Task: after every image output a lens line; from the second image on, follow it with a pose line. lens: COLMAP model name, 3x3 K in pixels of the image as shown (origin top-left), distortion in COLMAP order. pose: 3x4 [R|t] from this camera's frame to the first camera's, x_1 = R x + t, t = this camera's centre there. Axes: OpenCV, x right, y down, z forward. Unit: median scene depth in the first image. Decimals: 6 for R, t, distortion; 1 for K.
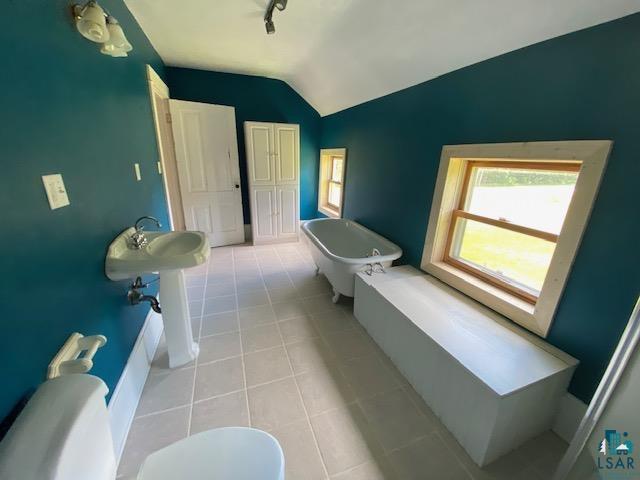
lens RADIAL K [[257.4, 0, 320.1], [0, 257.4, 240.3], [0, 0, 1]] dist [0.002316, -0.003940]
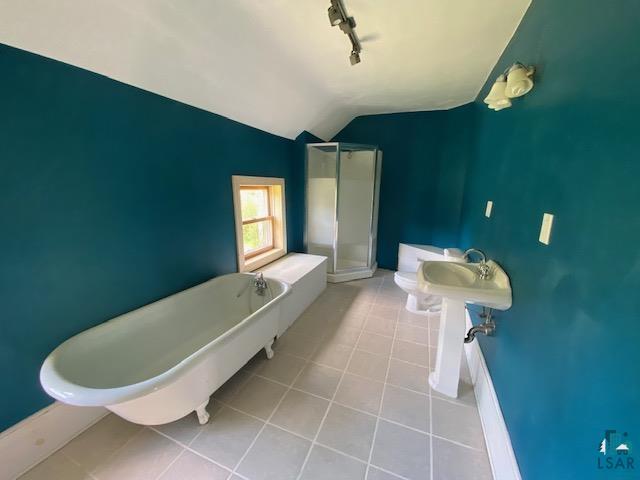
lens RADIAL K [[257.4, 0, 318.9], [0, 257.4, 240.1], [0, 0, 1]] dist [0.002316, -0.003940]
pose [[-0.747172, -0.172652, 0.641814, -0.695456], [0.171216, 0.883077, 0.436875, -0.566087], [-0.642199, 0.436309, -0.630250, 1.664273]]
